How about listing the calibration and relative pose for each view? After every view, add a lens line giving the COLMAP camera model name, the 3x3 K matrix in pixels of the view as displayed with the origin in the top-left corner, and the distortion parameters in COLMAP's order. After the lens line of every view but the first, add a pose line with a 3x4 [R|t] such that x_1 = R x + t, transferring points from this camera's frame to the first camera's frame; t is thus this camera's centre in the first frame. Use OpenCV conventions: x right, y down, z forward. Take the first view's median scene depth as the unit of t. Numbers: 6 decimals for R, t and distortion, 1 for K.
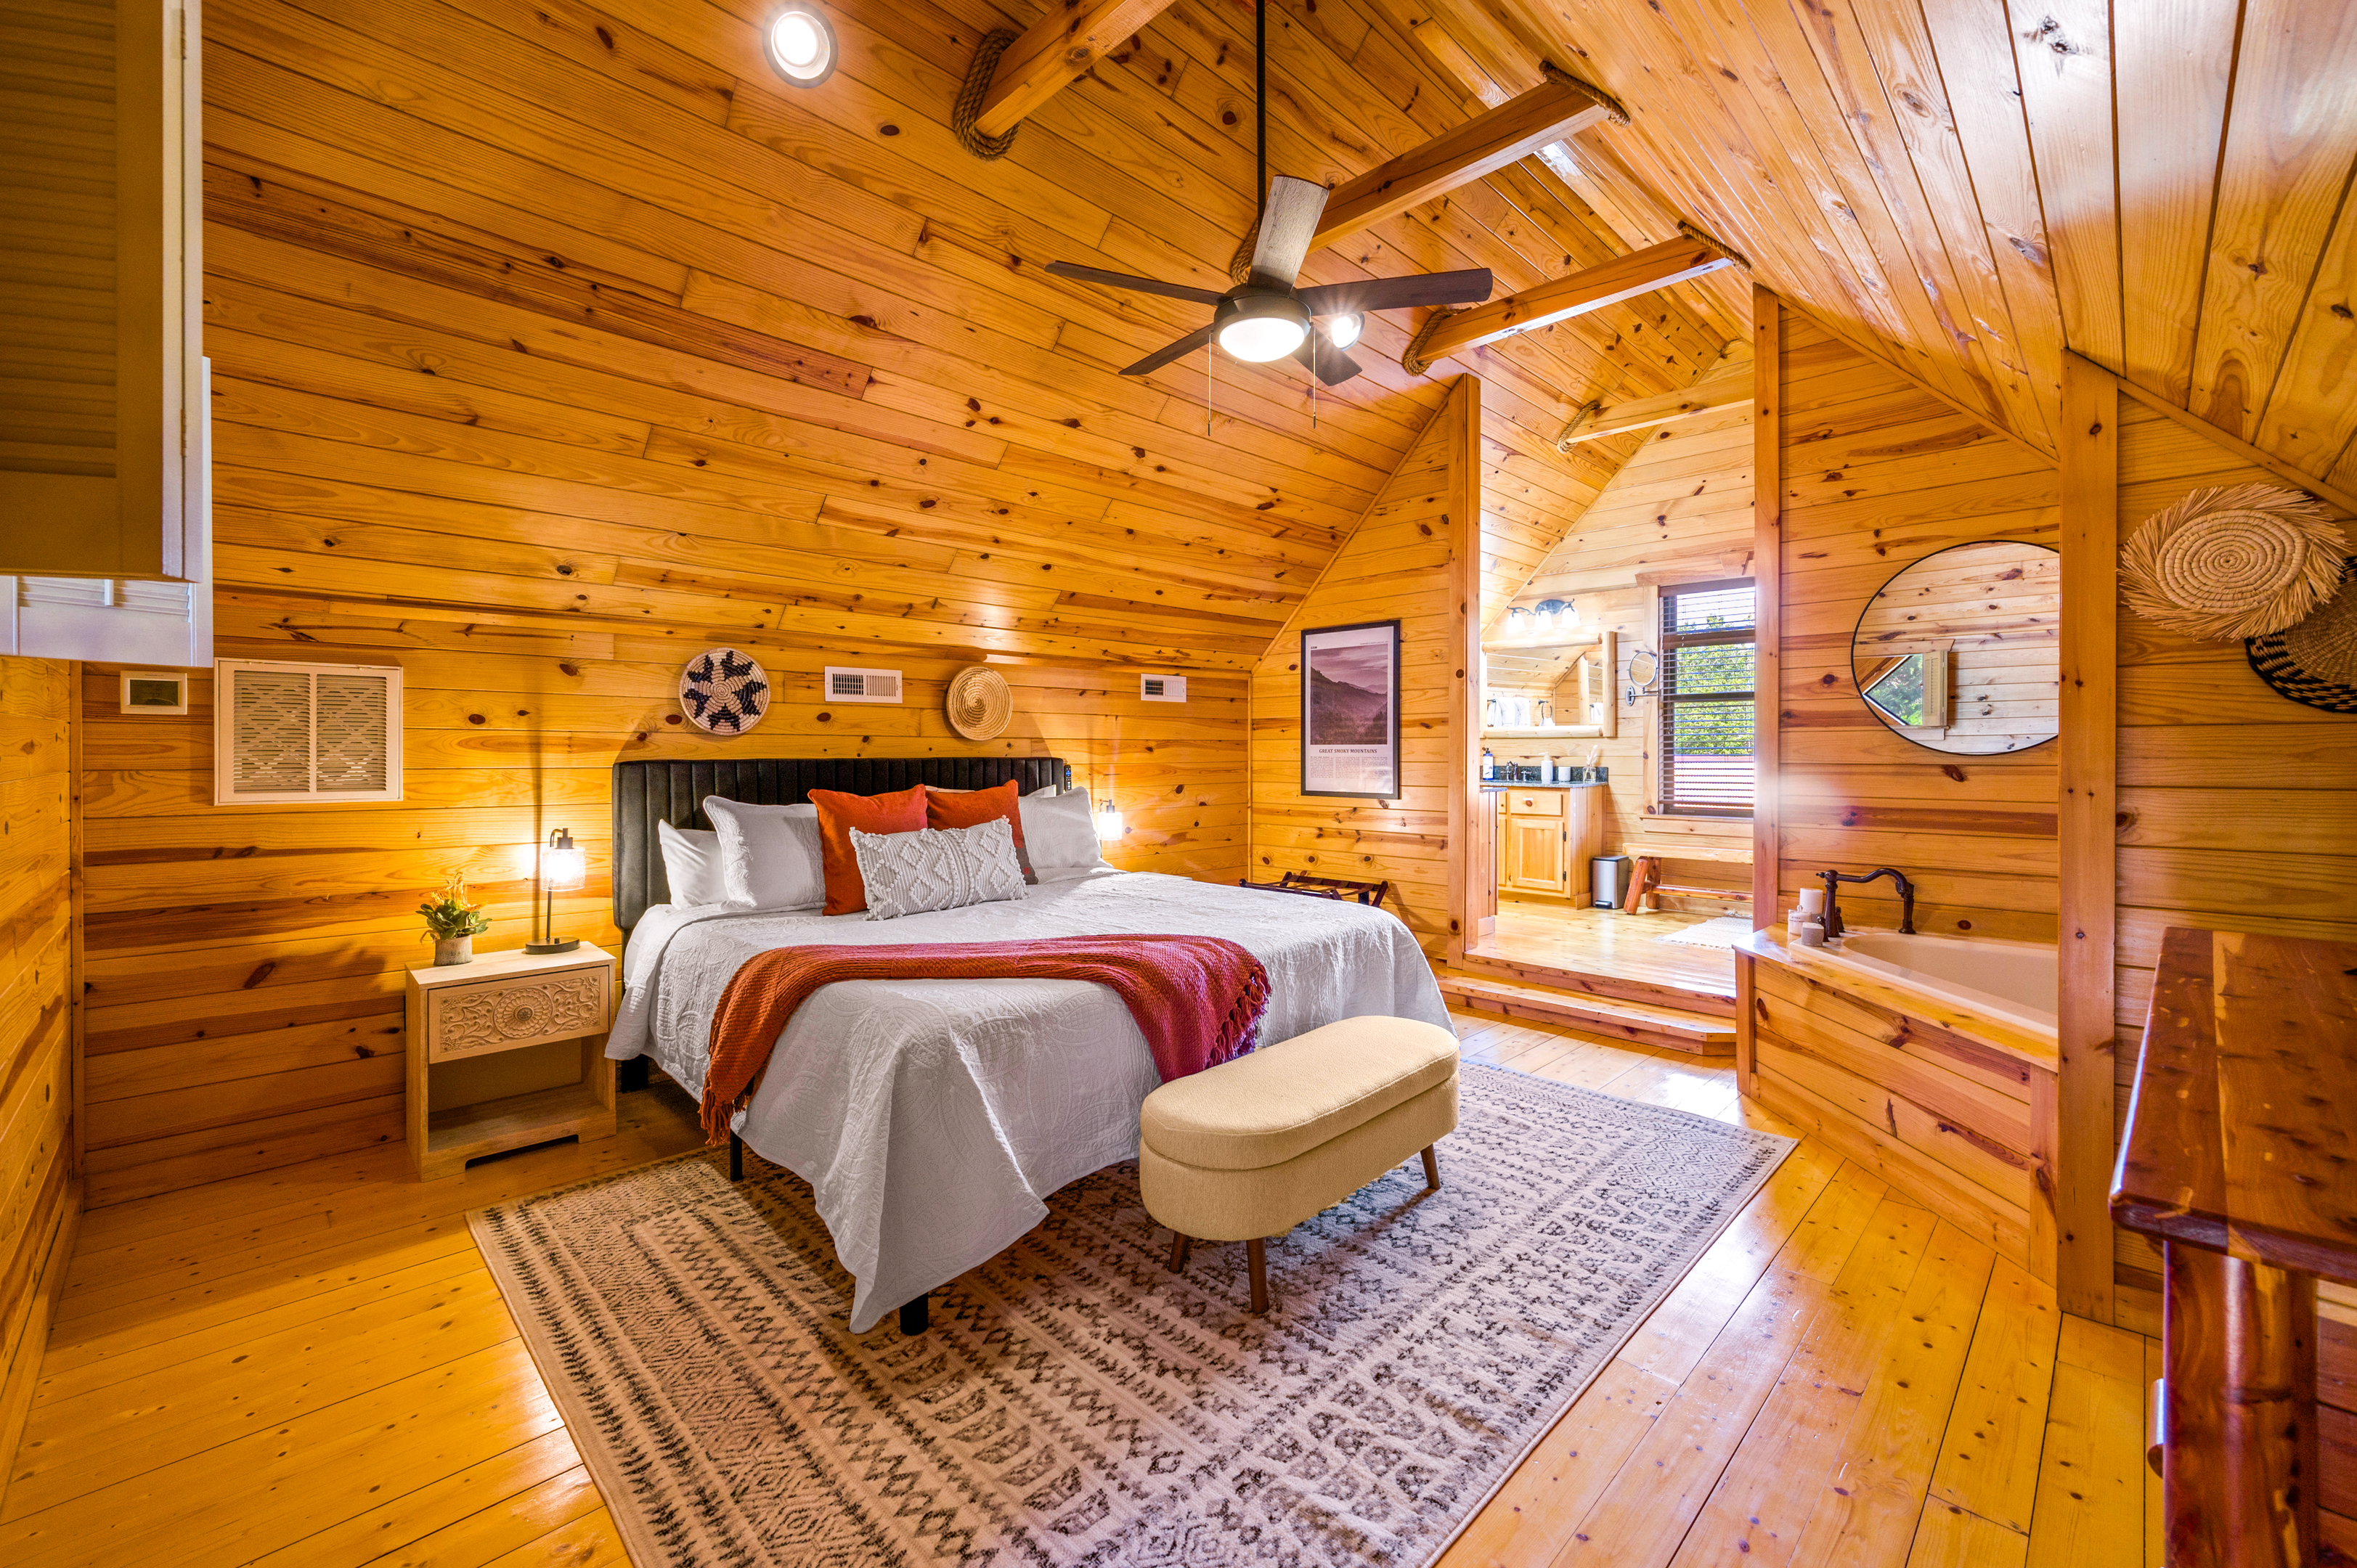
lens RADIAL K [[965.0, 0, 1197.7], [0, 965.0, 757.6], [0, 0, 1]] dist [-0.000926, -0.000137]
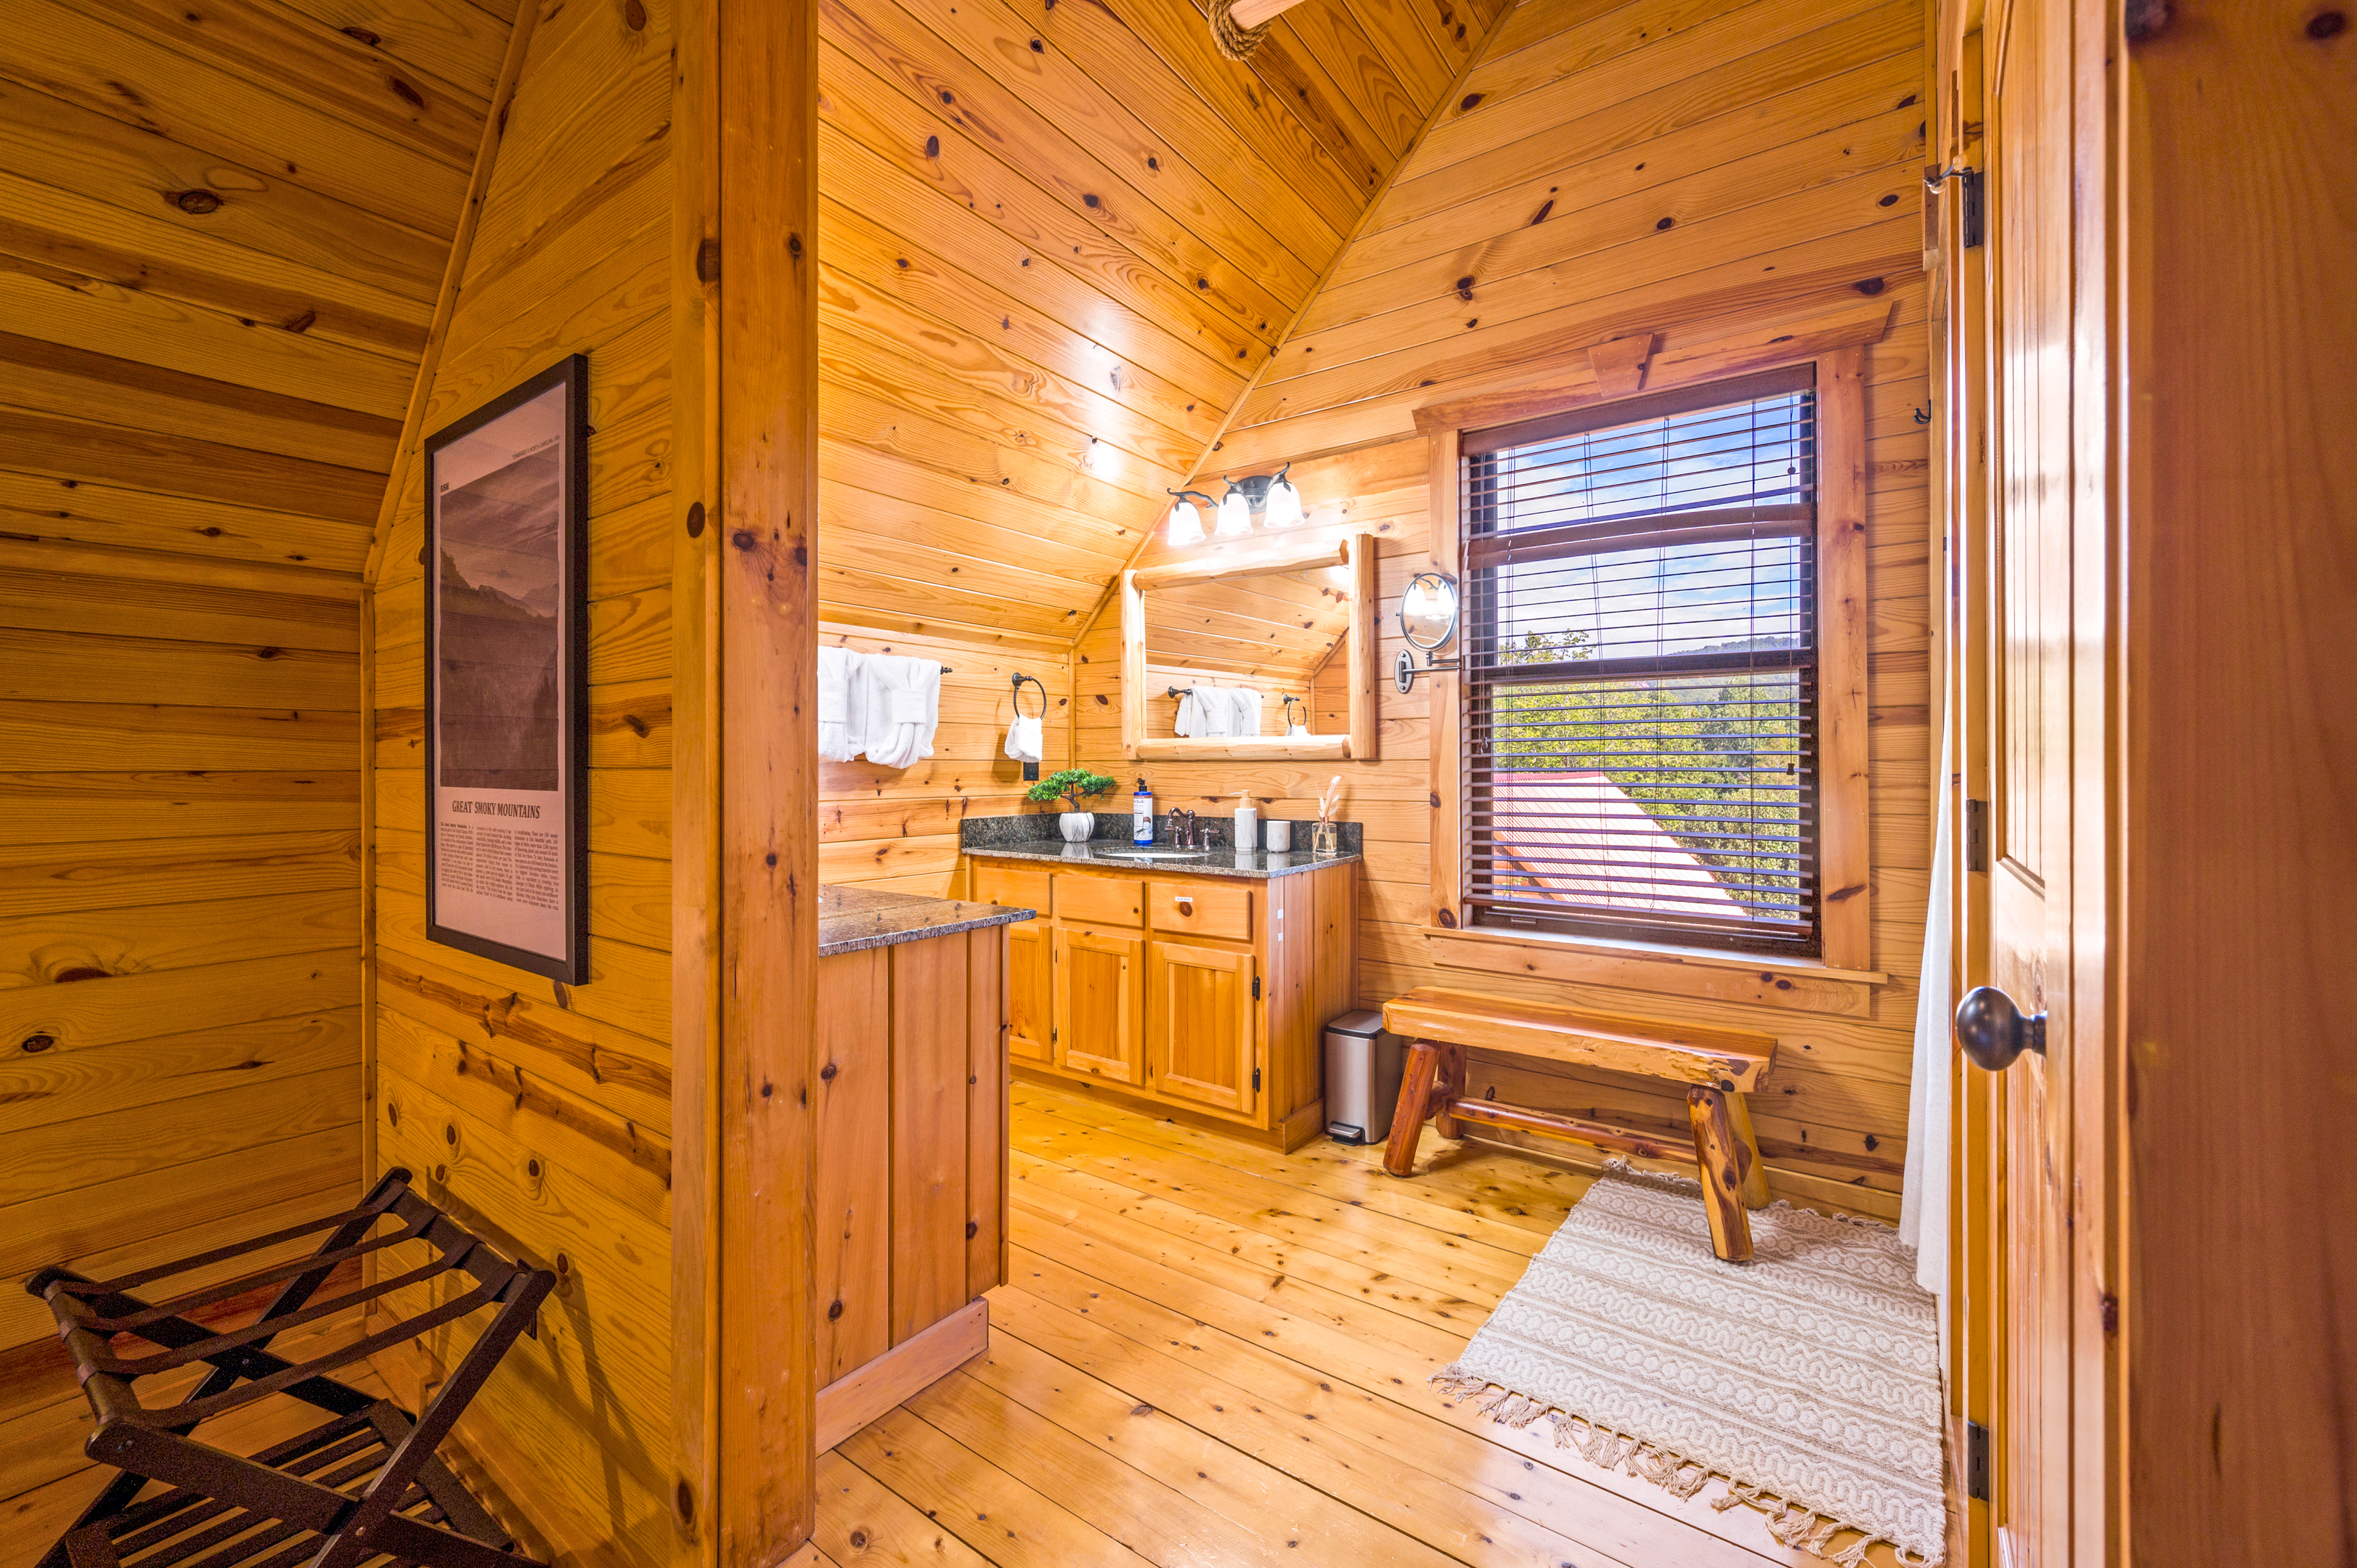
lens RADIAL K [[957.8, 0, 1190.1], [0, 957.8, 766.3], [0, 0, 1]] dist [0.001144, -0.000497]
pose [[0.988853, -0.001042, 0.148893, 0.457711], [0.002045, 0.999976, -0.006586, -0.025290], [-0.148883, 0.006817, 0.988831, 0.921880]]
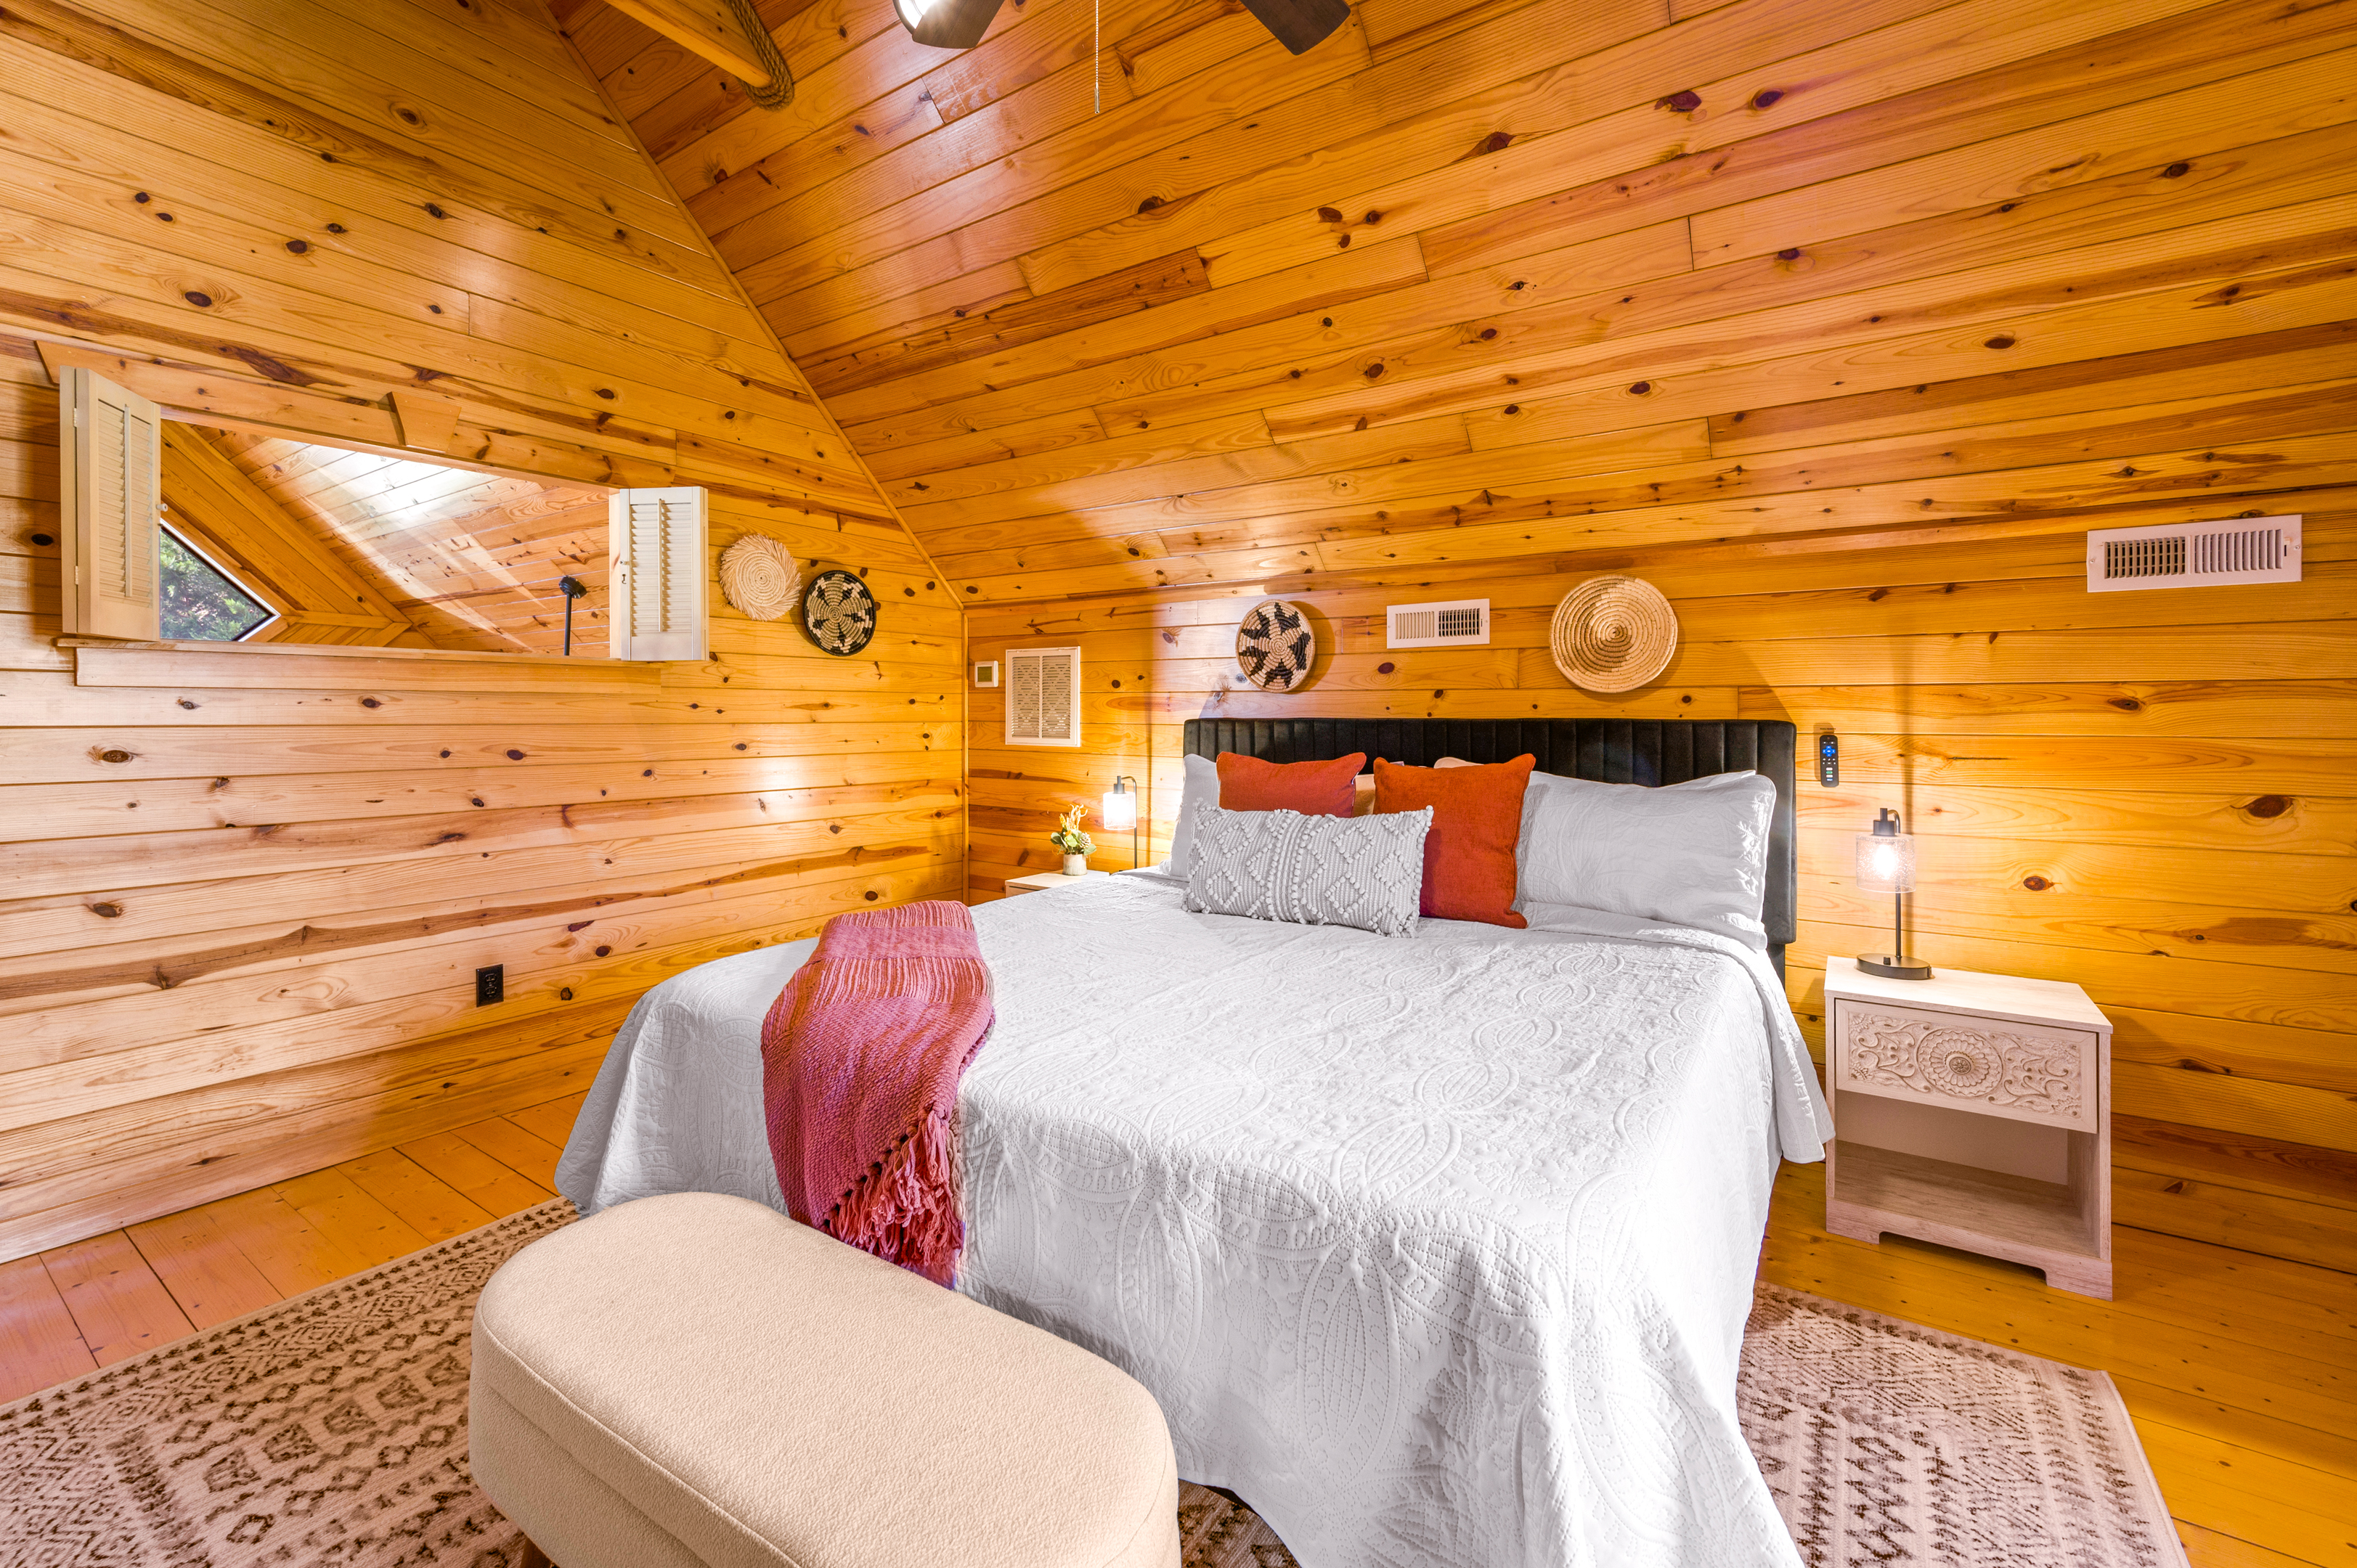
lens RADIAL K [[973.5, 0, 1195.3], [0, 973.5, 721.1], [0, 0, 1]] dist [-0.001307, 0.000112]
pose [[0.180661, 0.006885, -0.983521, 0.410584], [-0.009507, 0.999941, 0.005254, 0.000417], [0.983499, 0.008401, 0.180716, 0.709170]]
